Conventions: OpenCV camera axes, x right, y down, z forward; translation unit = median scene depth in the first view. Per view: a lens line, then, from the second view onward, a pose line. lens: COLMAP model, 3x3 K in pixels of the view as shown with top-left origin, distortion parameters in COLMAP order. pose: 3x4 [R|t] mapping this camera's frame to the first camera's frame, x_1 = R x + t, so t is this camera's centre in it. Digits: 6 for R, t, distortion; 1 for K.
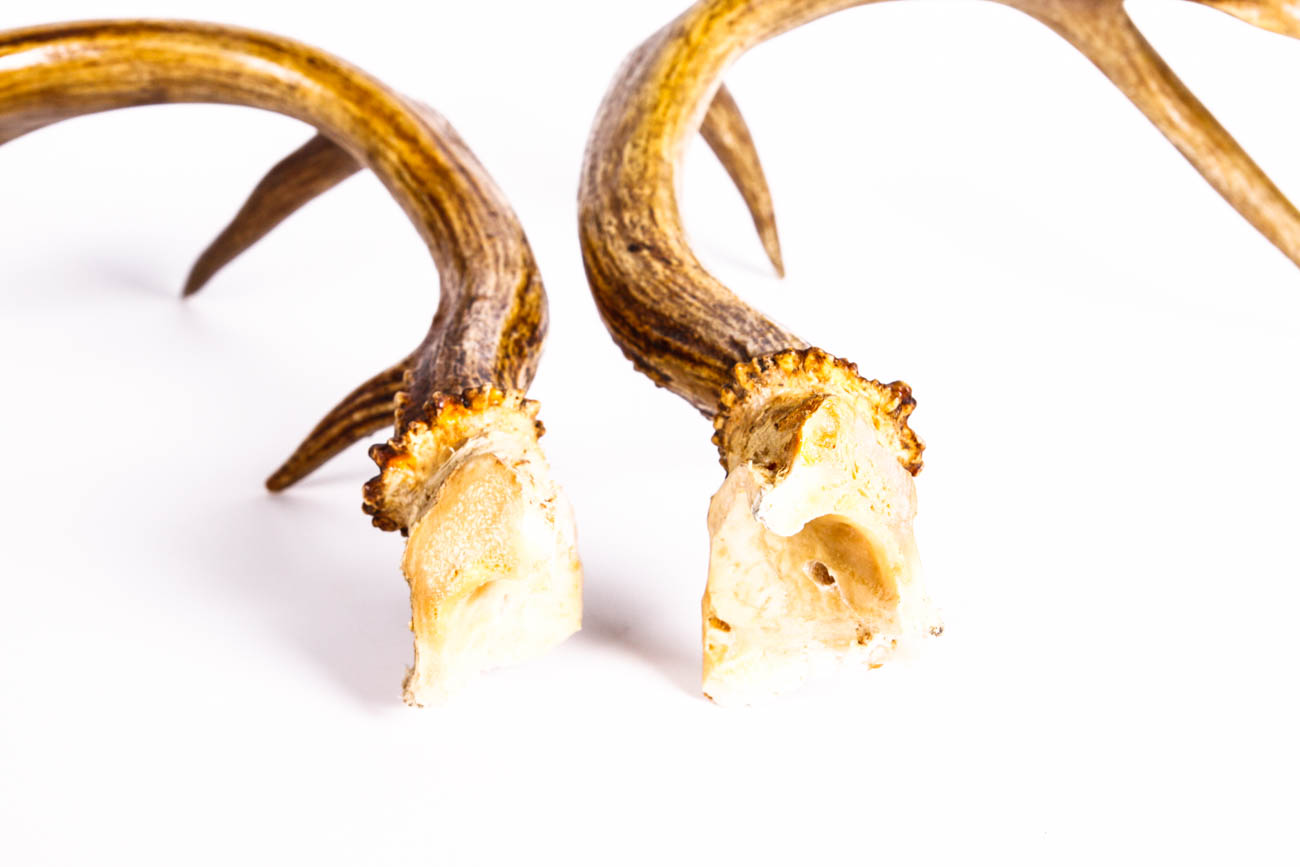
lens RADIAL K [[2379.4, 0, 650.0], [0, 2379.4, 433.5], [0, 0, 1]] dist [-0.049642, -0.218167]
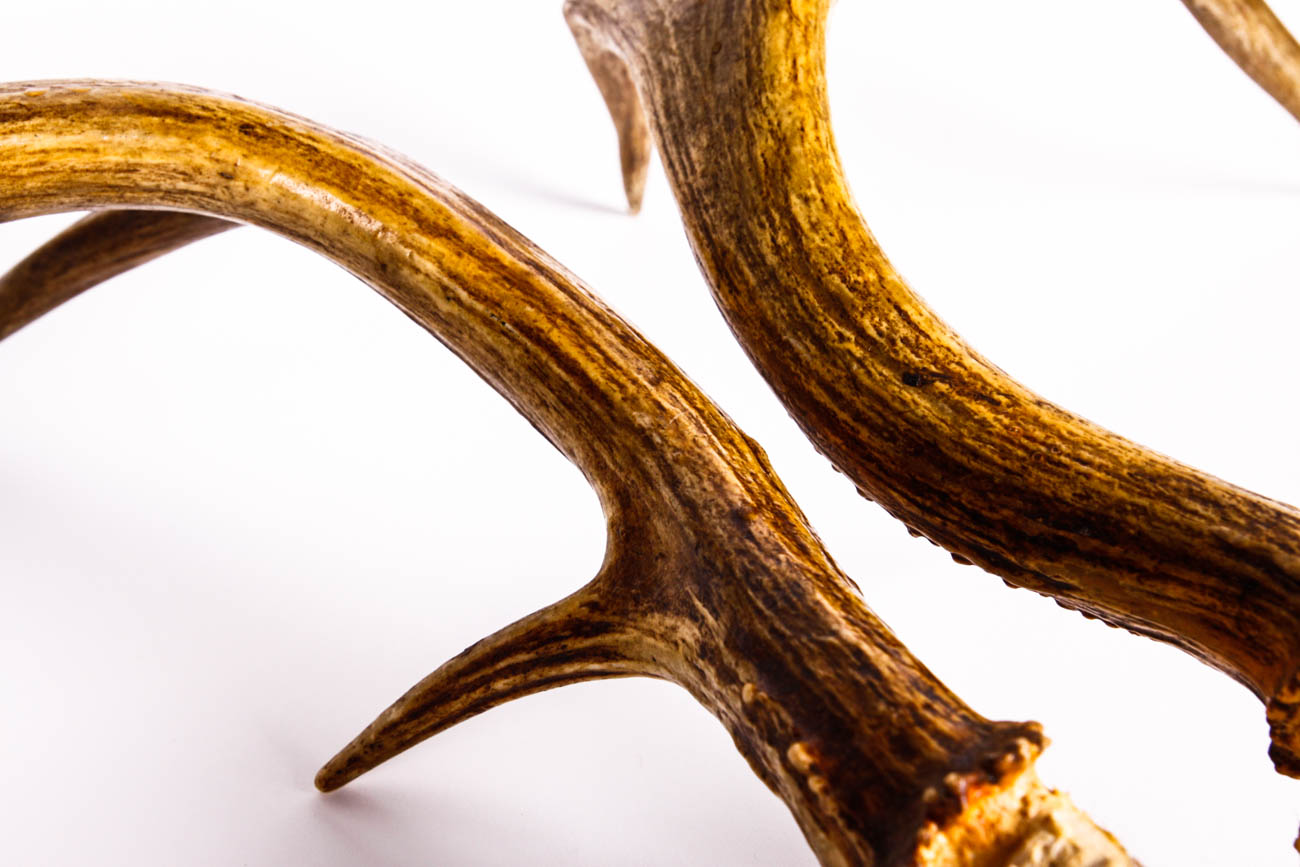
lens RADIAL K [[2379.4, 0, 650.0], [0, 2379.4, 433.5], [0, 0, 1]] dist [-0.049642, -0.218167]
pose [[0.927461, -0.204226, 0.313220, -0.278299], [0.155583, 0.972486, 0.173393, -0.183726], [-0.340014, -0.112084, 0.933717, 0.380138]]
